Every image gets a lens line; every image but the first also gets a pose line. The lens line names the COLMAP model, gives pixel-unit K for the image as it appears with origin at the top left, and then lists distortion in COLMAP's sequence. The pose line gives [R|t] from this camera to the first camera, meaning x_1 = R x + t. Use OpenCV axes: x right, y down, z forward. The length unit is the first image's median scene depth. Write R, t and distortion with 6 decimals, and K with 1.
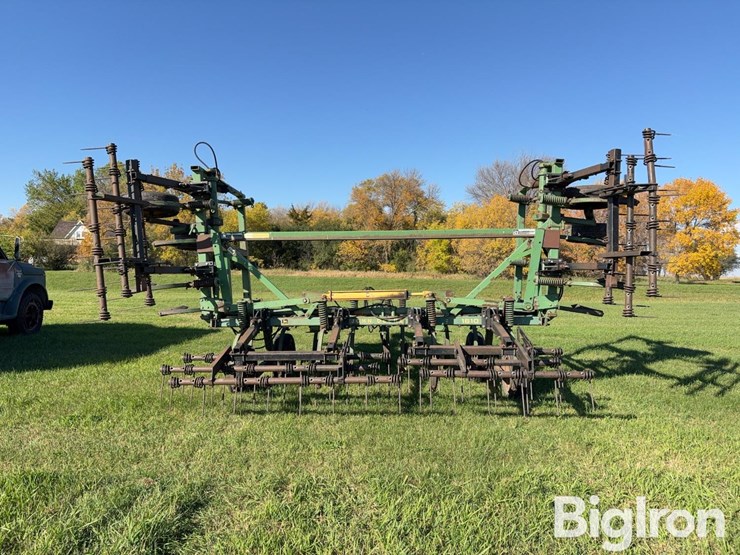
lens RADIAL K [[572.1, 0, 370.0], [0, 572.1, 277.5], [0, 0, 1]] dist [0.042146, -0.006670]
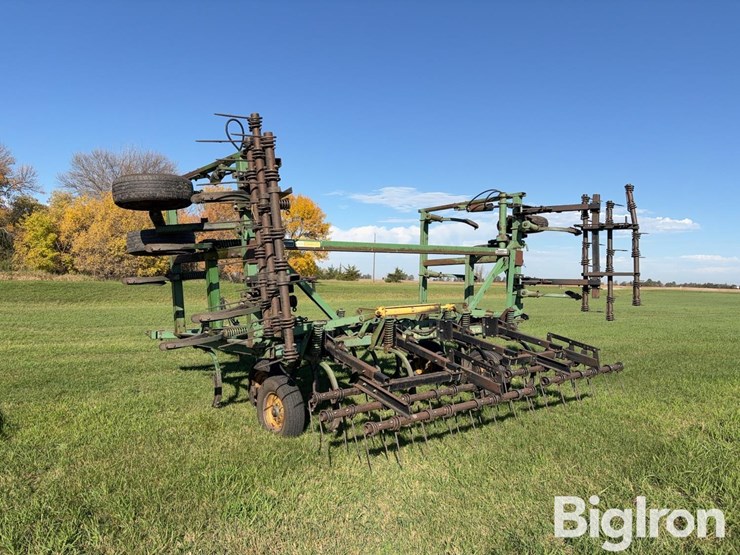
lens RADIAL K [[572.1, 0, 370.0], [0, 572.1, 277.5], [0, 0, 1]] dist [0.042146, -0.006670]
pose [[0.727441, 0.002448, 0.686166, -0.728106], [-0.004131, 0.999991, 0.000812, -0.025781], [-0.686158, -0.003425, 0.727445, 0.333618]]
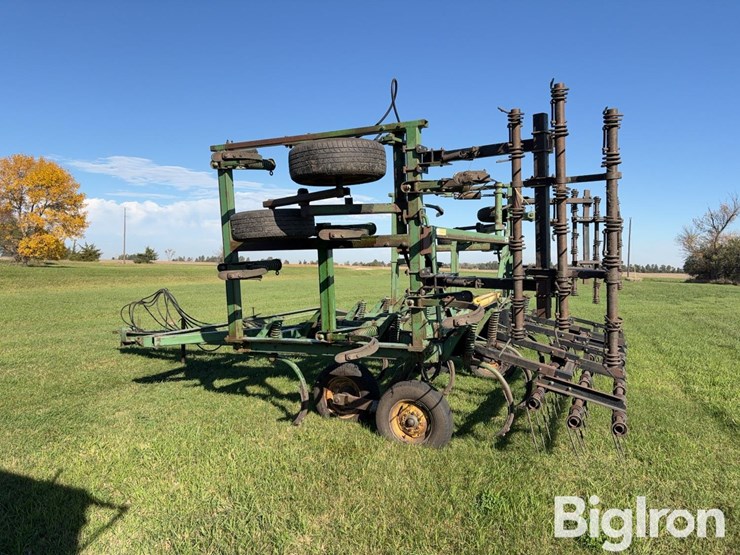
lens RADIAL K [[572.1, 0, 370.0], [0, 572.1, 277.5], [0, 0, 1]] dist [0.042146, -0.006670]
pose [[0.338060, -0.029402, 0.940665, -0.967906], [-0.006978, 0.999406, 0.033746, -0.038750], [-0.941099, -0.017972, 0.337654, 0.866585]]
